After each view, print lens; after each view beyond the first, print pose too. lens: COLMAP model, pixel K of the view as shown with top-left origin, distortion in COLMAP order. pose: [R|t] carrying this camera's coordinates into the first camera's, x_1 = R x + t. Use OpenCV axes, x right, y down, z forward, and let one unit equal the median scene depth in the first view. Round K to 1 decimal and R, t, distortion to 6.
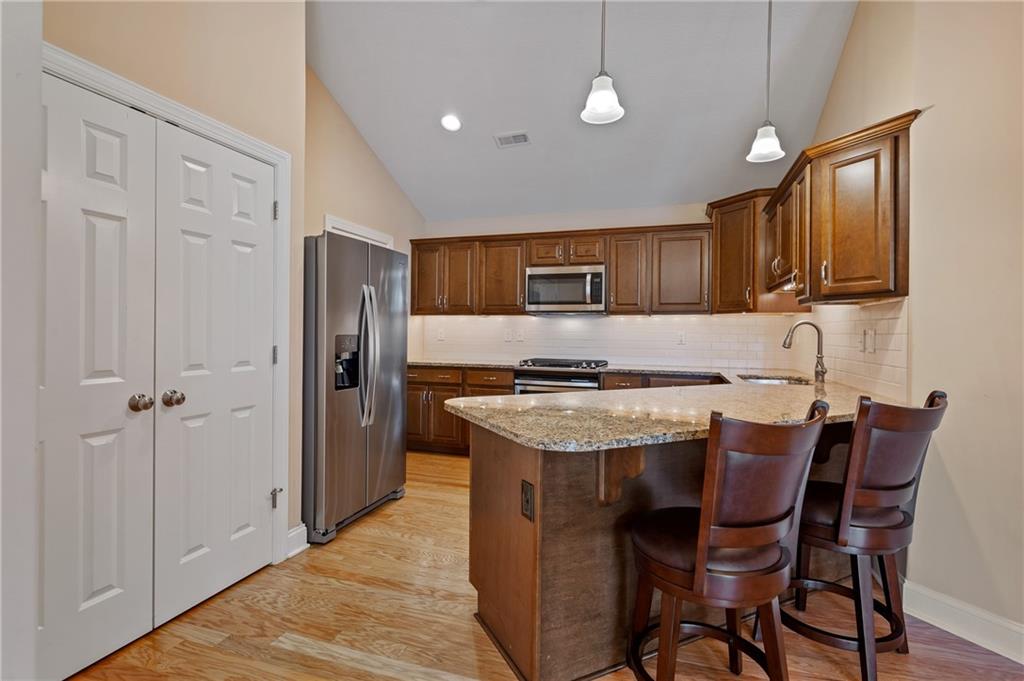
lens RADIAL K [[476.2, 0, 516.9], [0, 476.2, 335.1], [0, 0, 1]] dist [-0.001796, -0.000422]
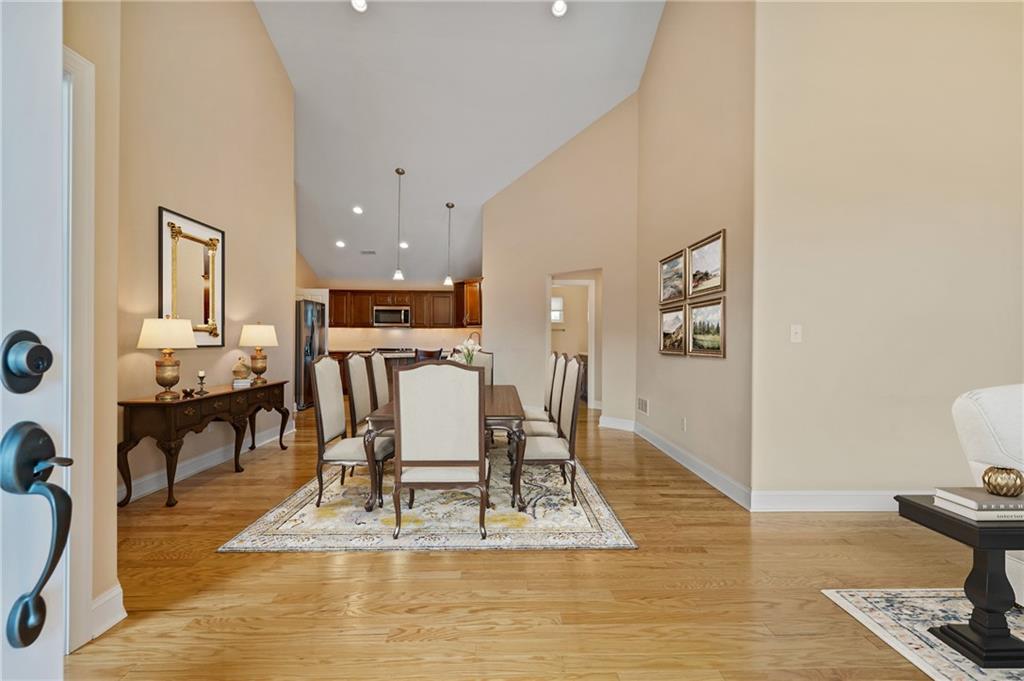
lens RADIAL K [[444.7, 0, 505.6], [0, 444.7, 343.3], [0, 0, 1]] dist [0.000102, 0.000094]
pose [[0.945011, -0.007262, 0.326959, -0.122717], [0.007426, 0.999972, 0.000748, 0.048431], [-0.326955, 0.001721, 0.945038, -1.765878]]
